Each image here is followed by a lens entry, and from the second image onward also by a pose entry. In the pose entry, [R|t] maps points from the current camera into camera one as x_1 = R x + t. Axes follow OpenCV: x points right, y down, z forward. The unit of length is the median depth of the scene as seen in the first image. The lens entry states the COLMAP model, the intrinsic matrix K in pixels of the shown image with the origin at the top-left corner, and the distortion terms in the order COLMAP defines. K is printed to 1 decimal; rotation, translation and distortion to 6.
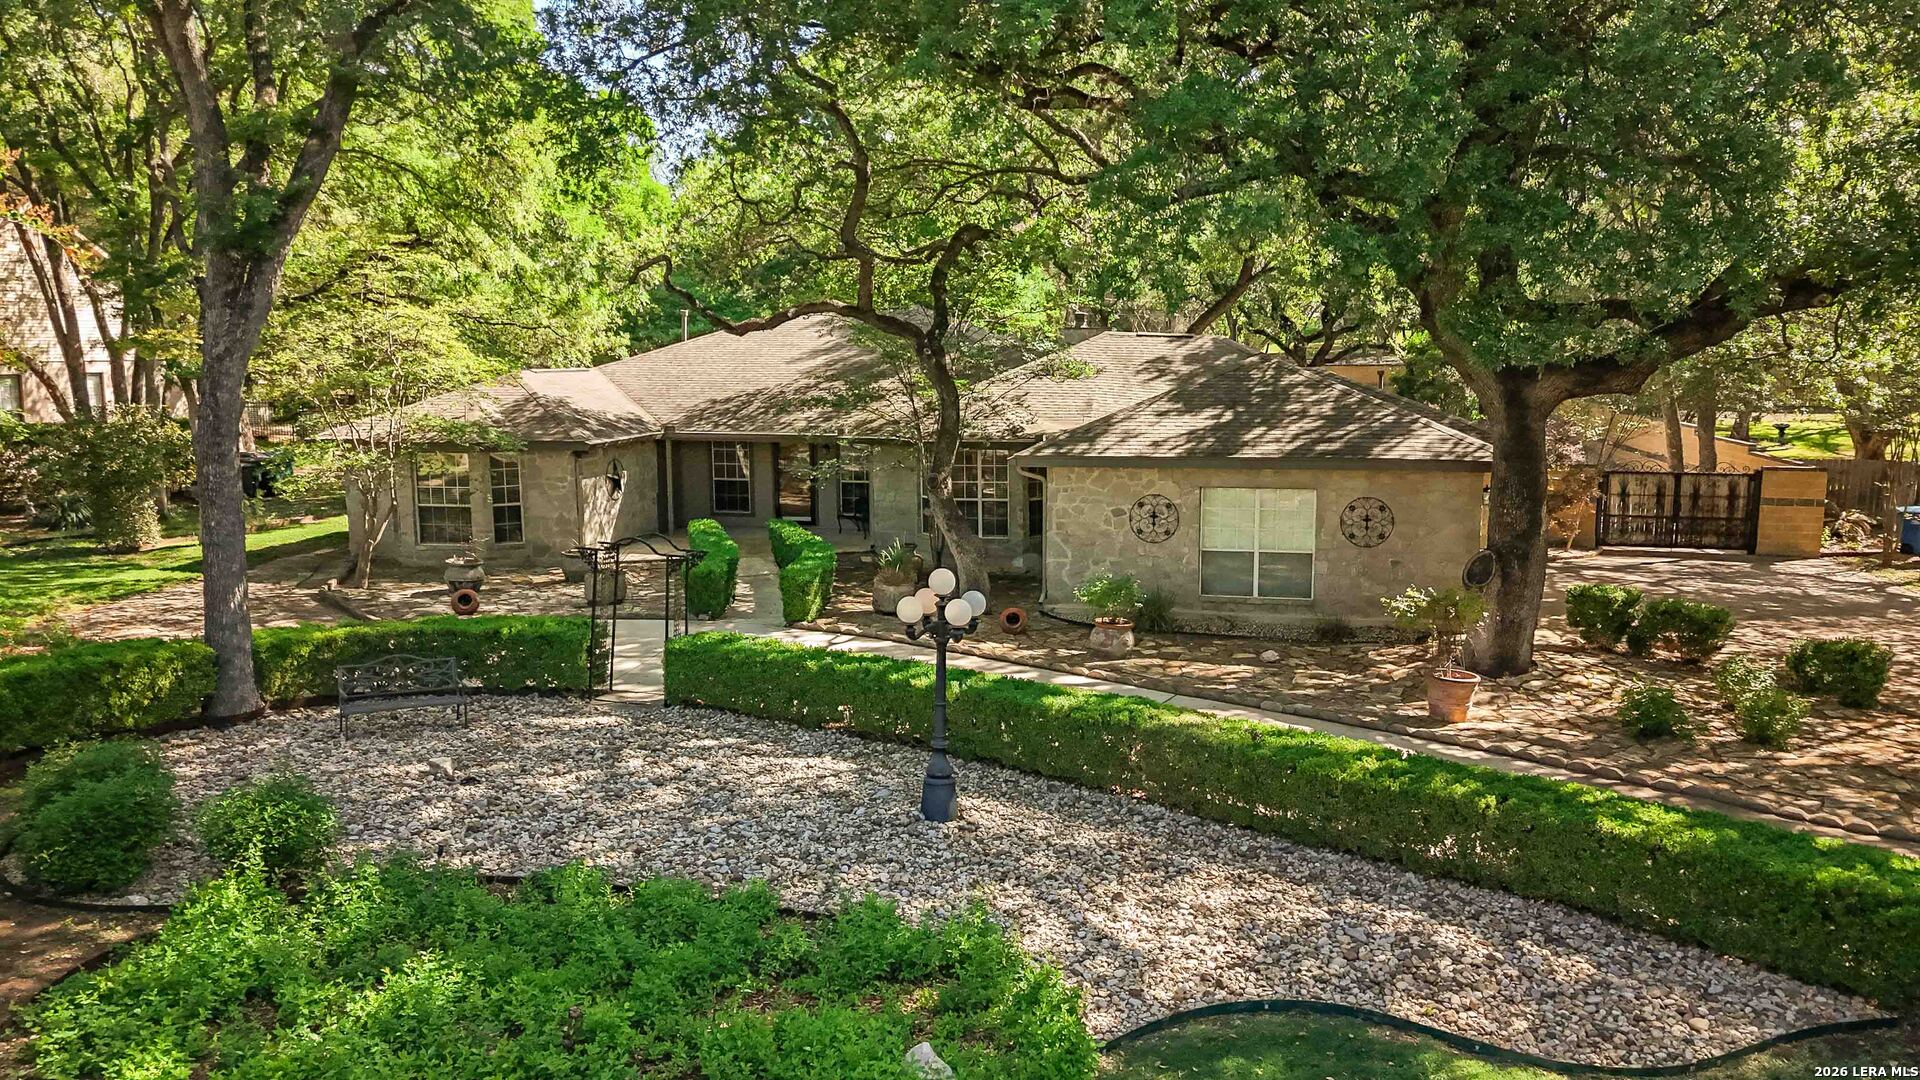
lens RADIAL K [[1391.8, 0, 962.5], [0, 1391.8, 526.3], [0, 0, 1]] dist [0.005076, 0.000834]
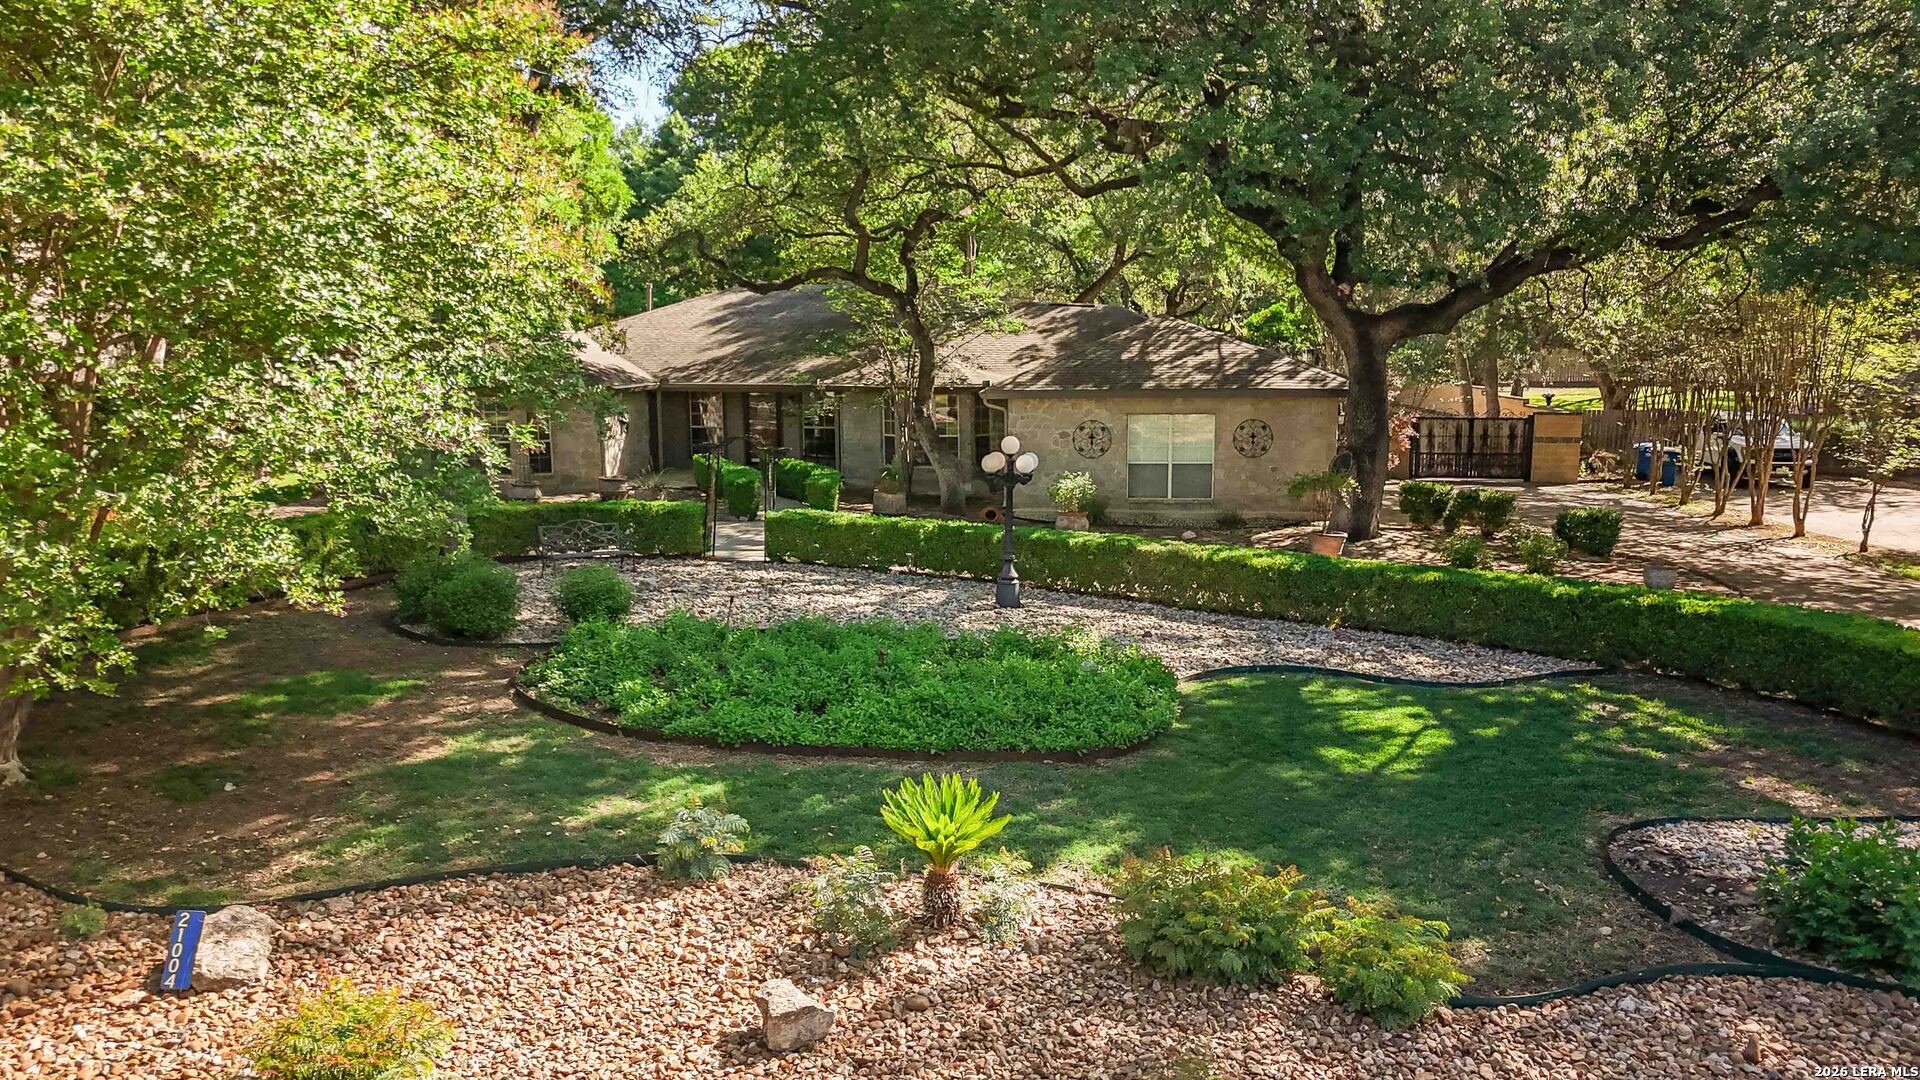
lens RADIAL K [[1391.8, 0, 955.3], [0, 1391.8, 549.2], [0, 0, 1]] dist [0.005076, 0.000834]
pose [[0.991816, -0.016782, 0.126568, -0.145569], [0.014705, 0.999742, 0.017327, 0.069383], [-0.126826, -0.015324, 0.991807, -0.250894]]
